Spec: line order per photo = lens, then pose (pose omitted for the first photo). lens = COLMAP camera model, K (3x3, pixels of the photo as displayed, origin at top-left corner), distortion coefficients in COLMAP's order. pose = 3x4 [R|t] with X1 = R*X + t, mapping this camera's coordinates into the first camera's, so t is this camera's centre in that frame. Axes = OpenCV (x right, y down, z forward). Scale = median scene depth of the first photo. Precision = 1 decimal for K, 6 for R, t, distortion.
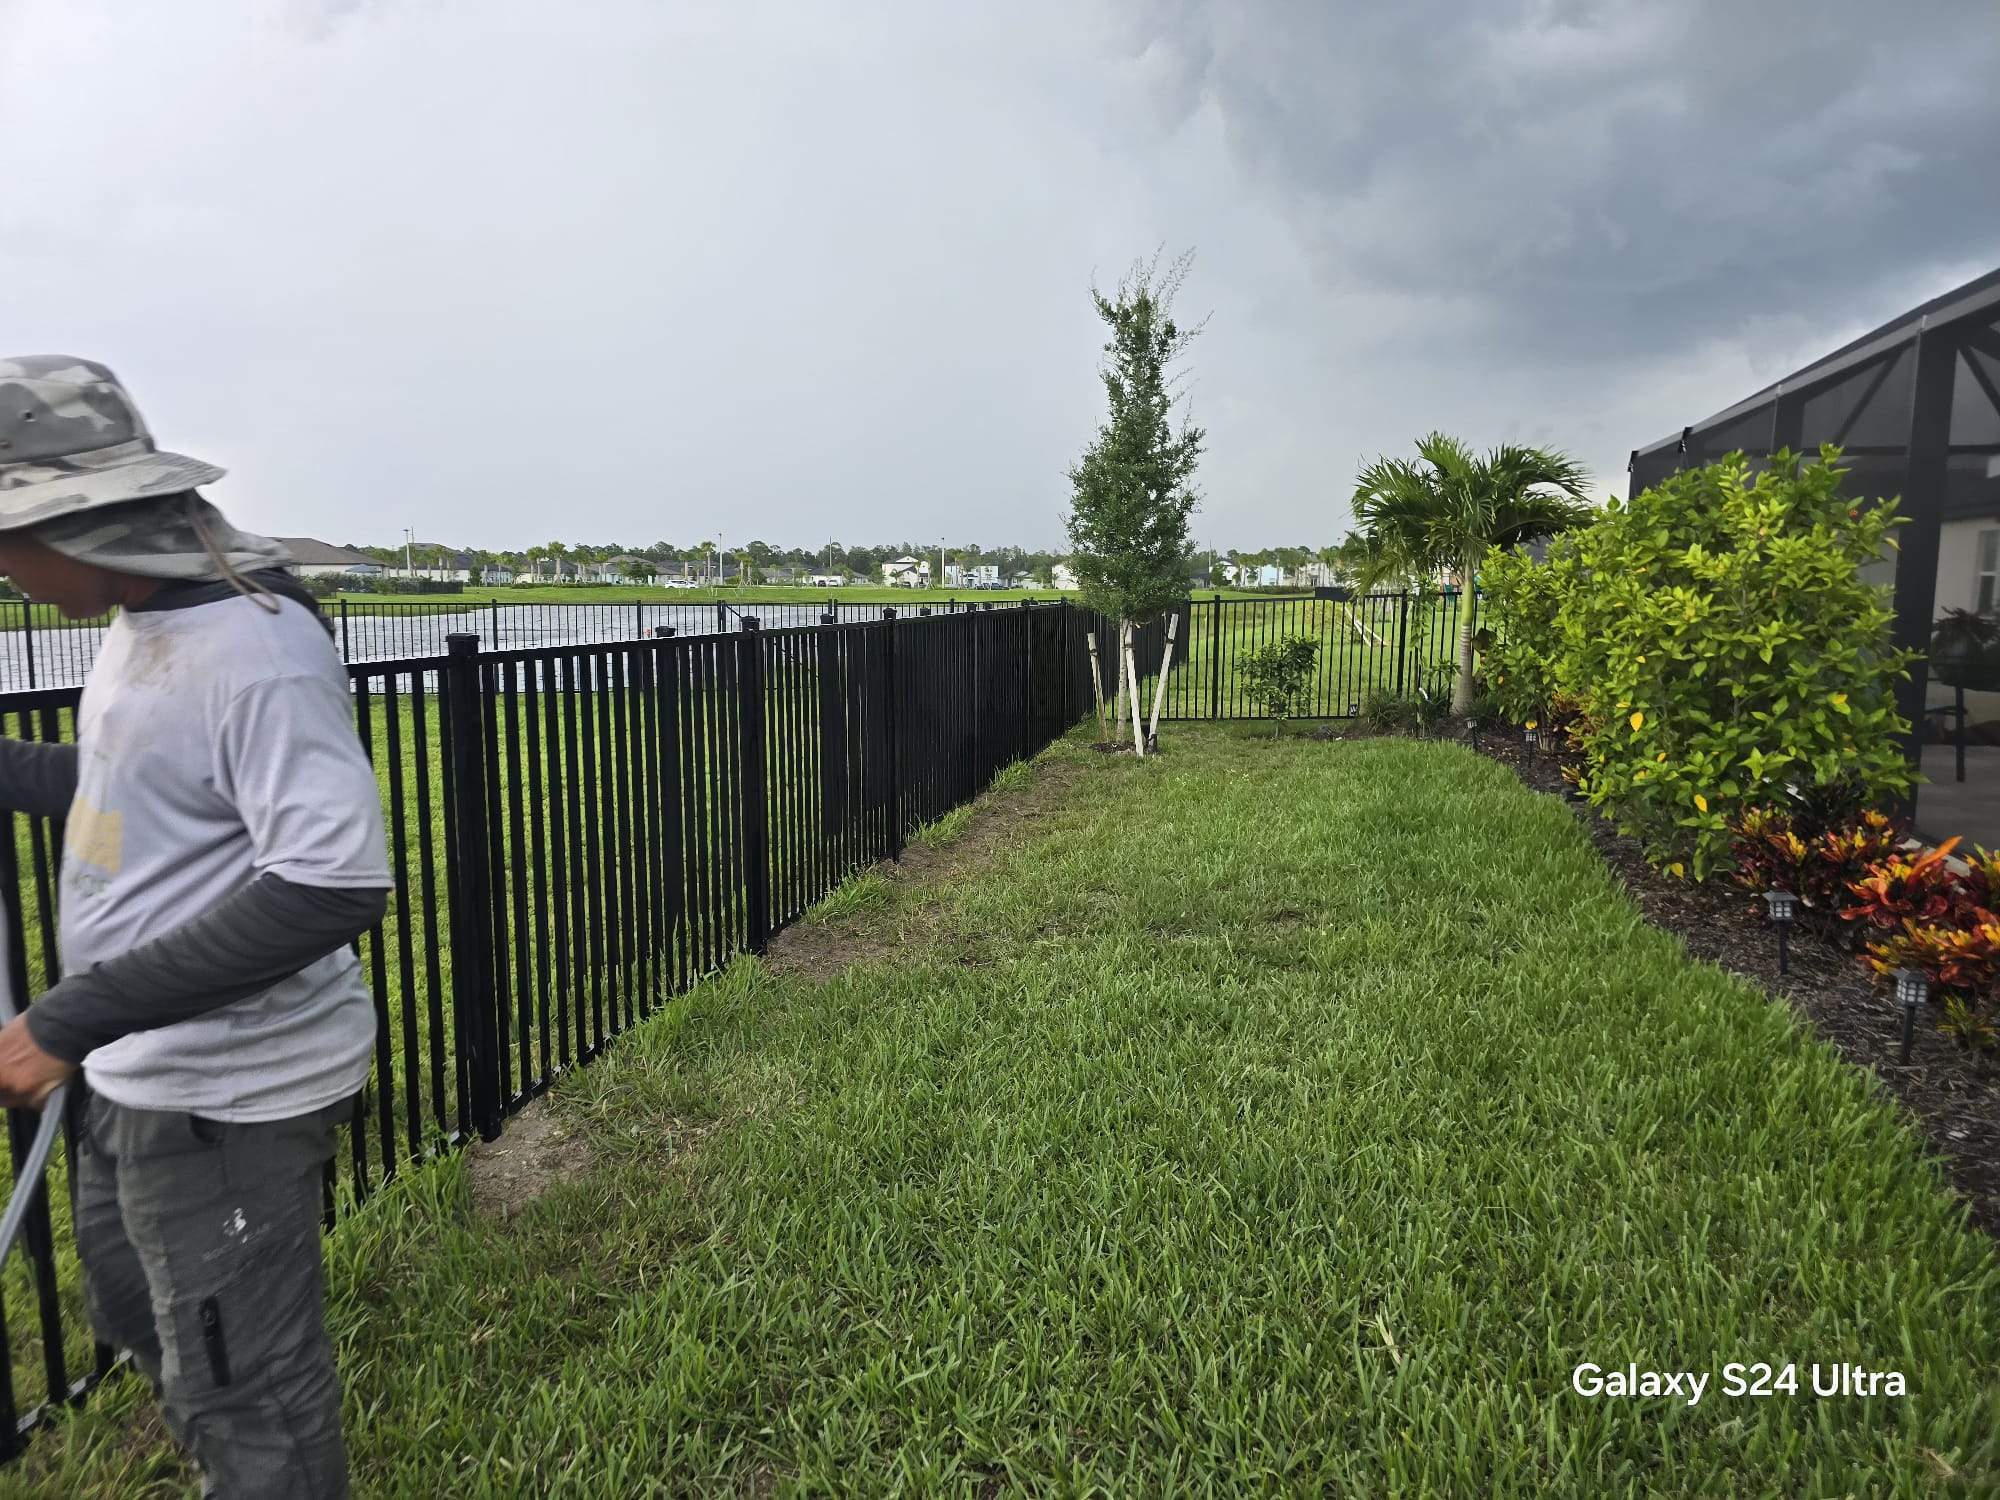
lens RADIAL K [[1332.4, 0, 999.0], [0, 1332.4, 759.2], [0, 0, 1]] dist [0.060967, -0.061452]
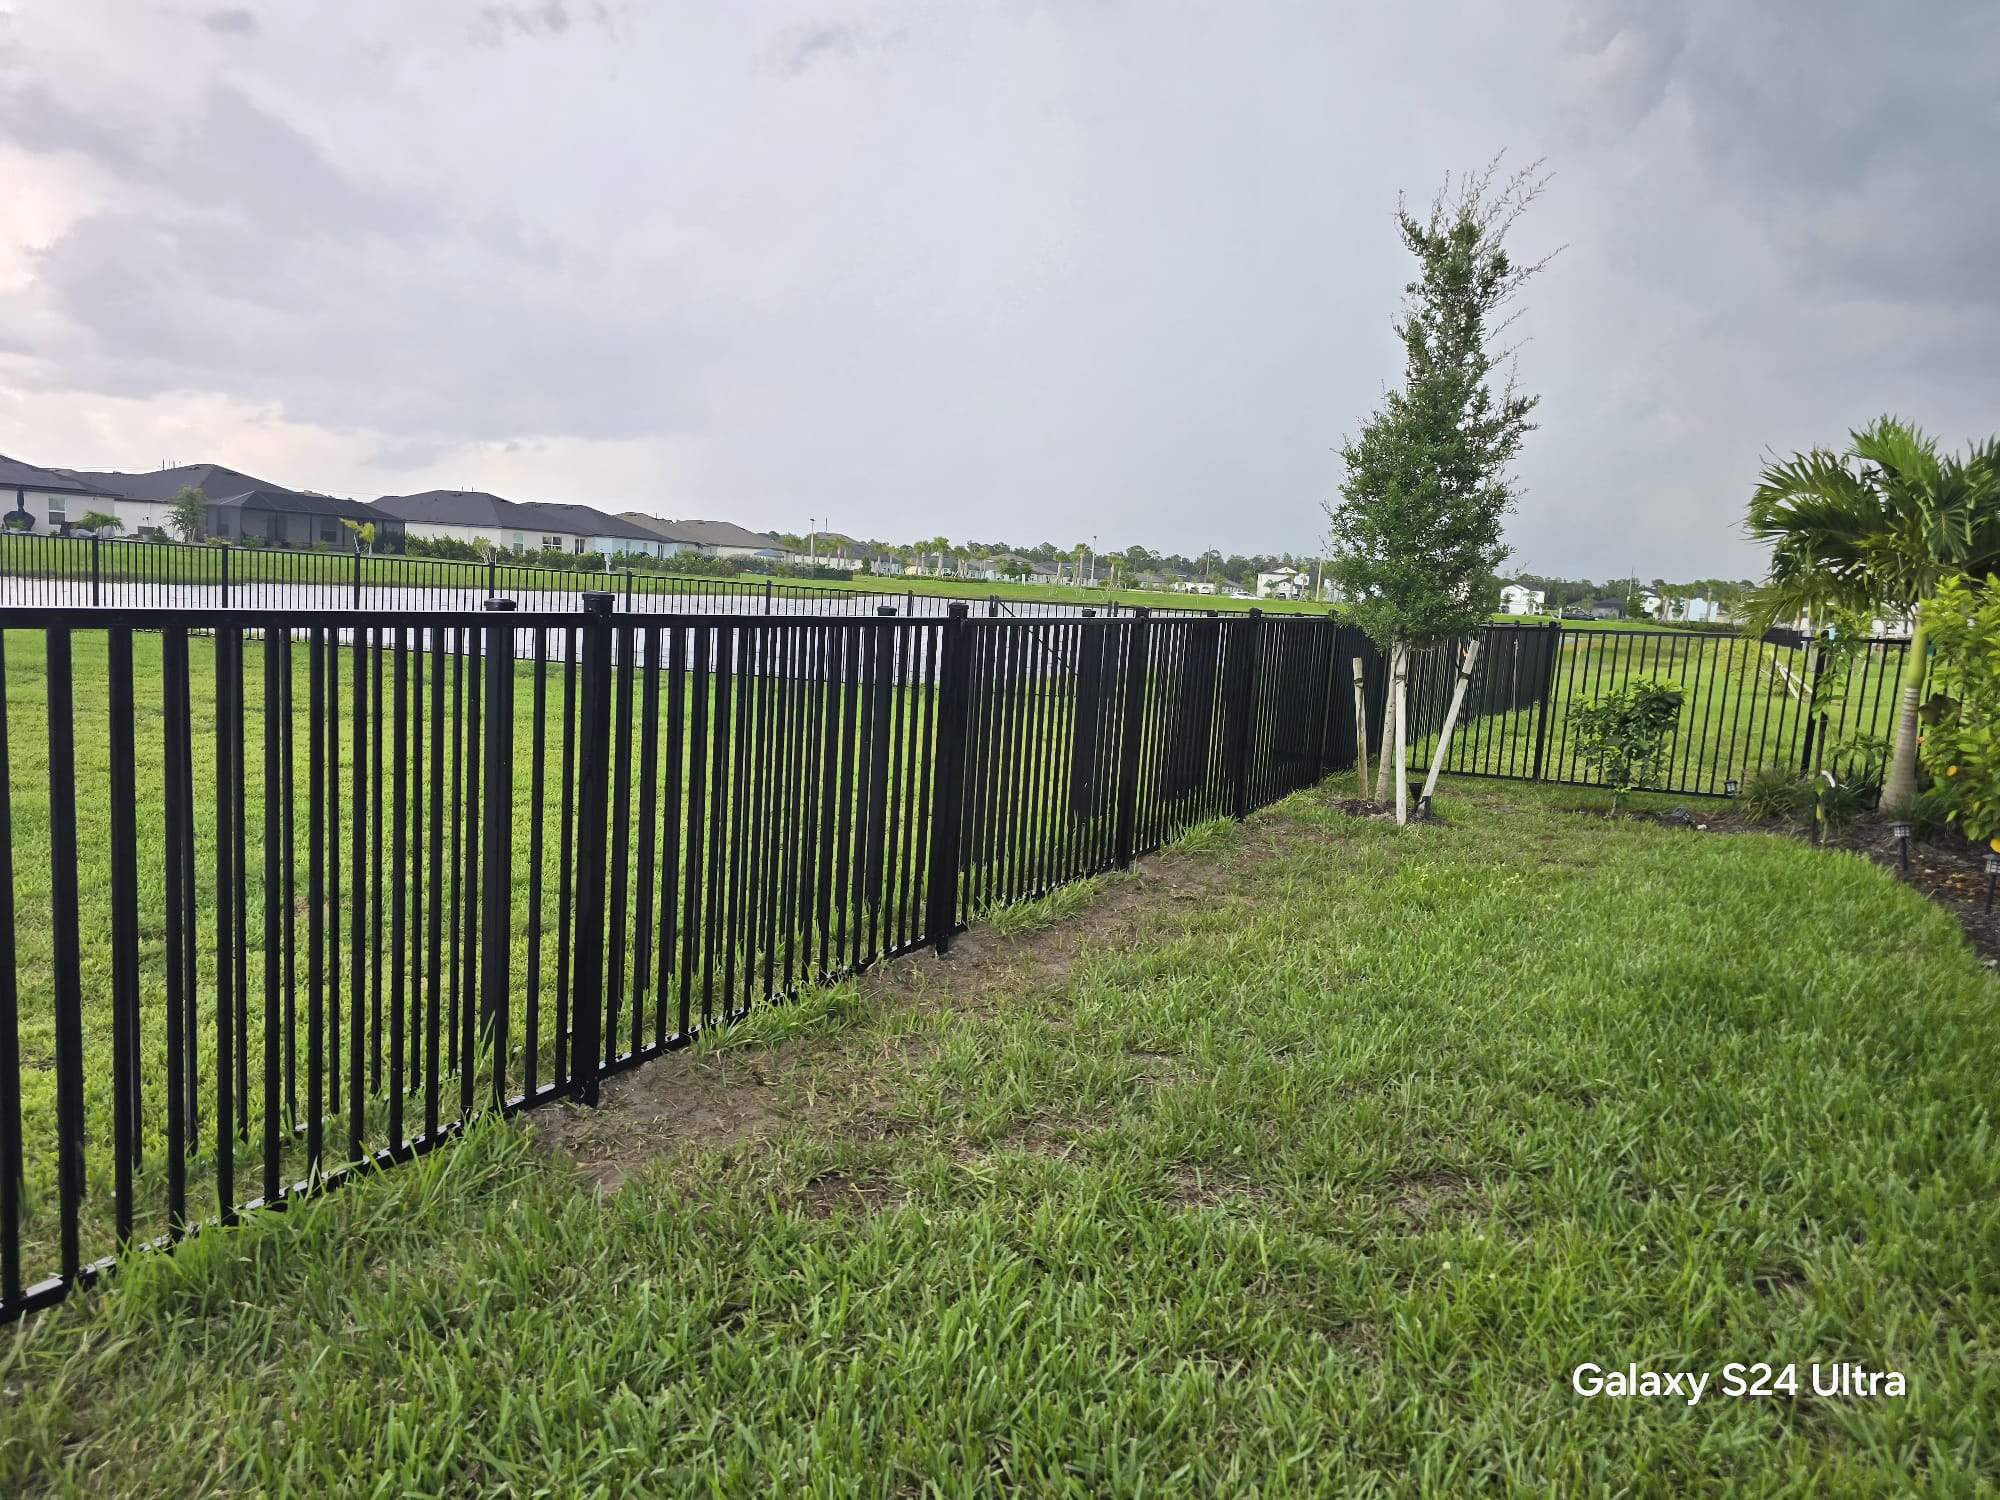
lens RADIAL K [[1332.4, 0, 999.0], [0, 1332.4, 759.2], [0, 0, 1]] dist [0.060967, -0.061452]
pose [[0.958440, 0.093501, -0.269535, 0.084727], [-0.095008, 0.995448, 0.007481, -0.021881], [0.269008, 0.018438, 0.962961, 0.191563]]
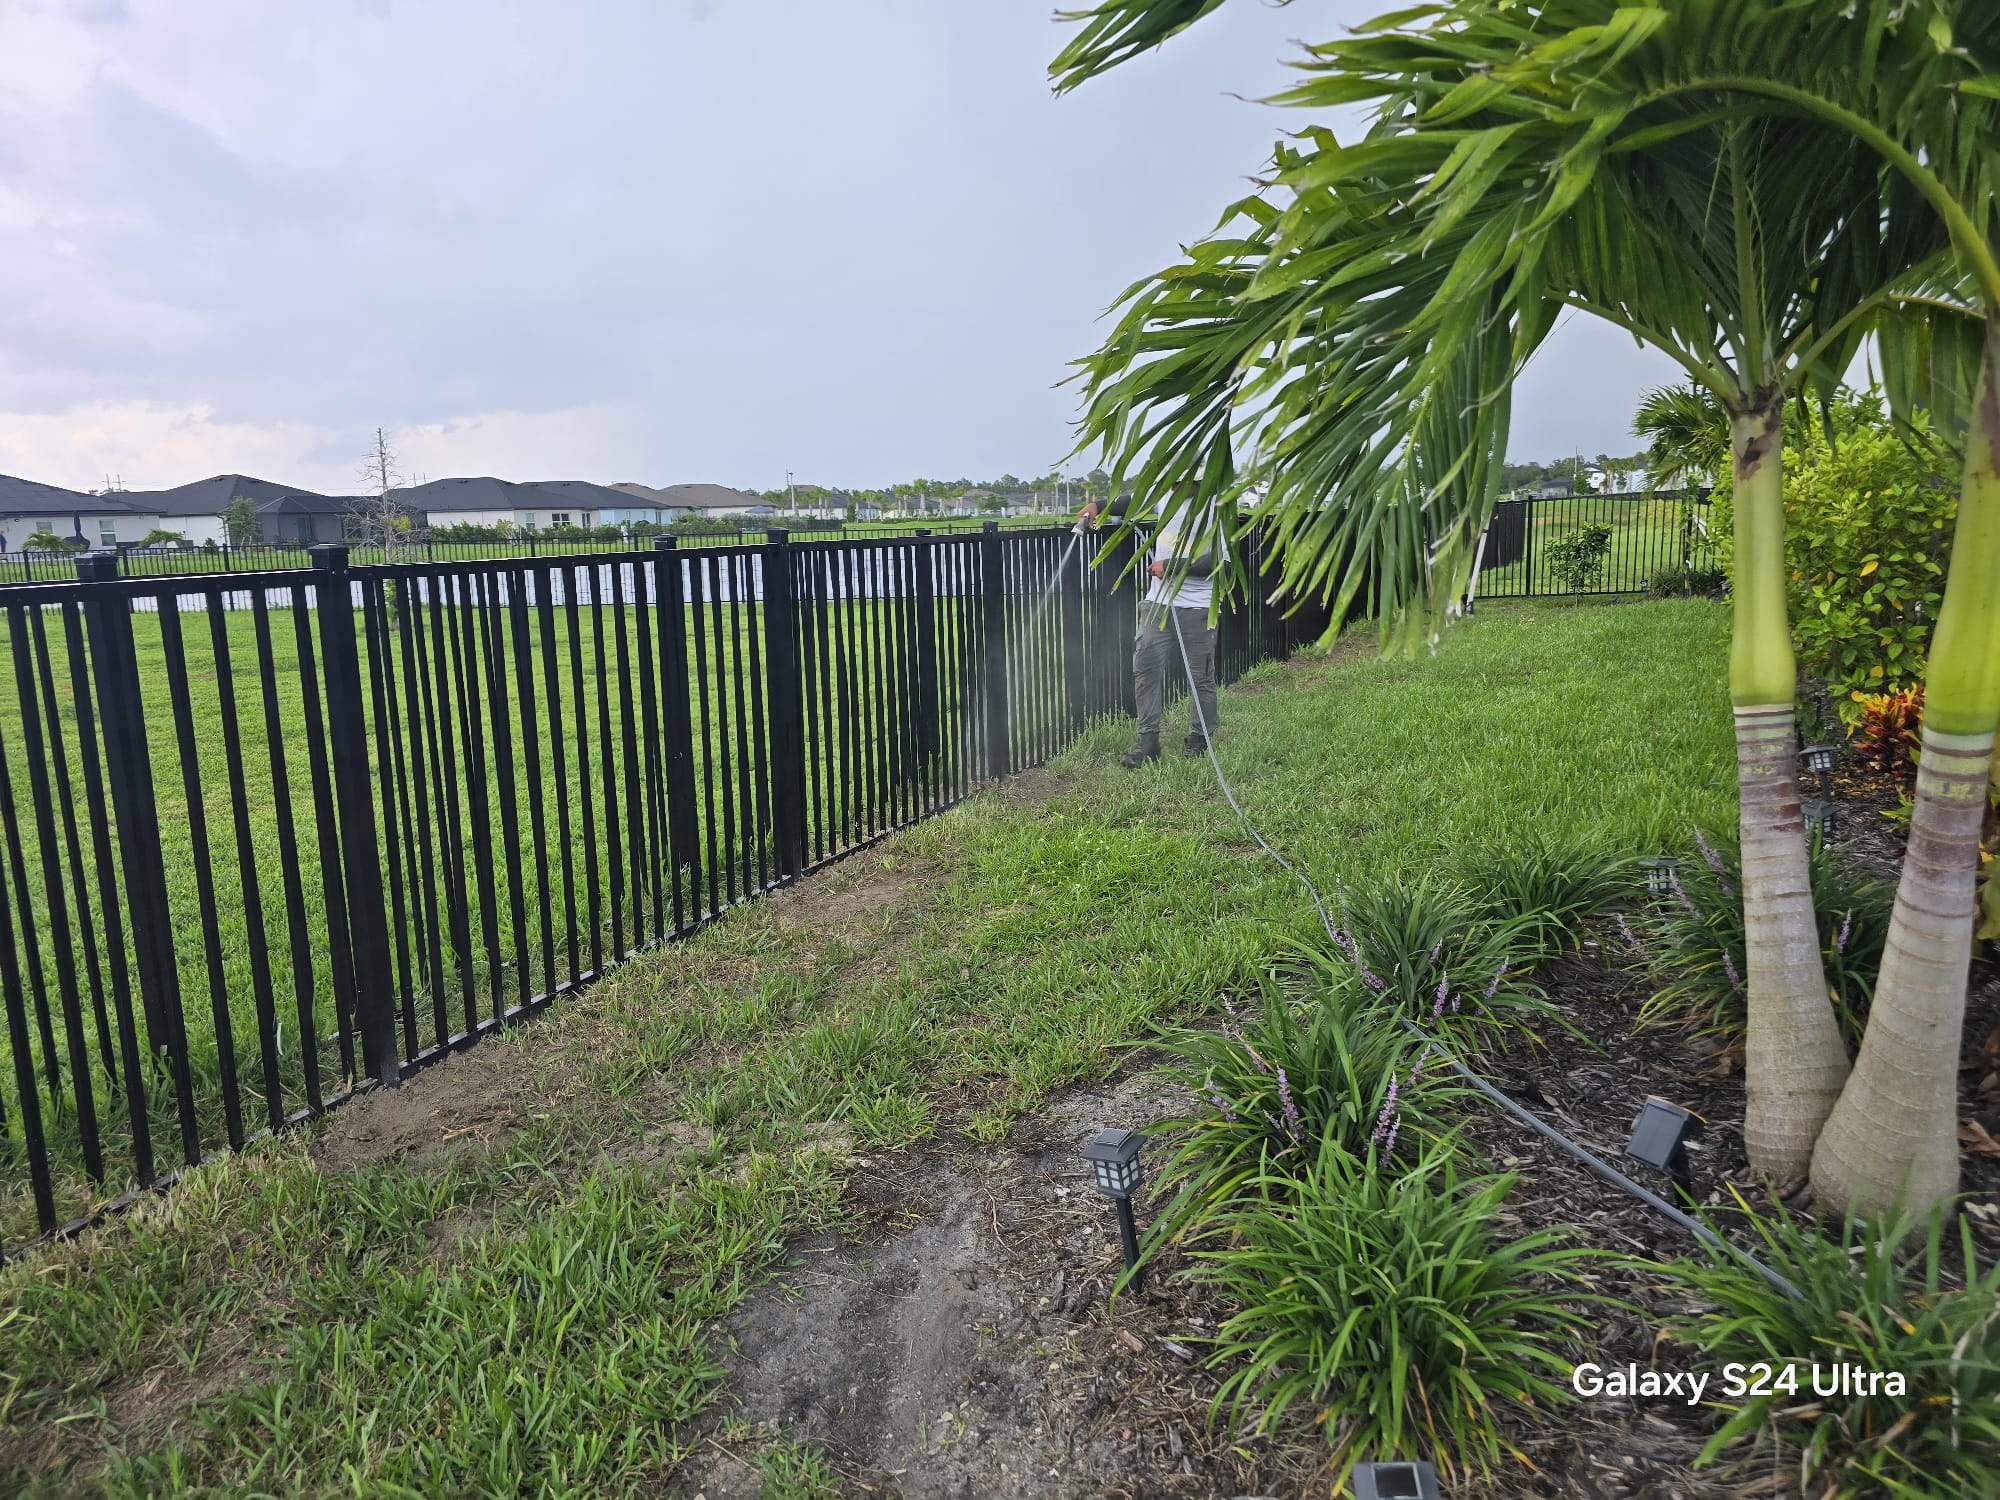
lens RADIAL K [[1332.4, 0, 999.0], [0, 1332.4, 759.2], [0, 0, 1]] dist [0.060967, -0.061452]
pose [[0.969380, 0.011258, -0.245306, -0.009443], [0.002018, 0.998550, 0.053800, 0.064196], [0.245556, -0.052648, 0.967952, -0.416194]]
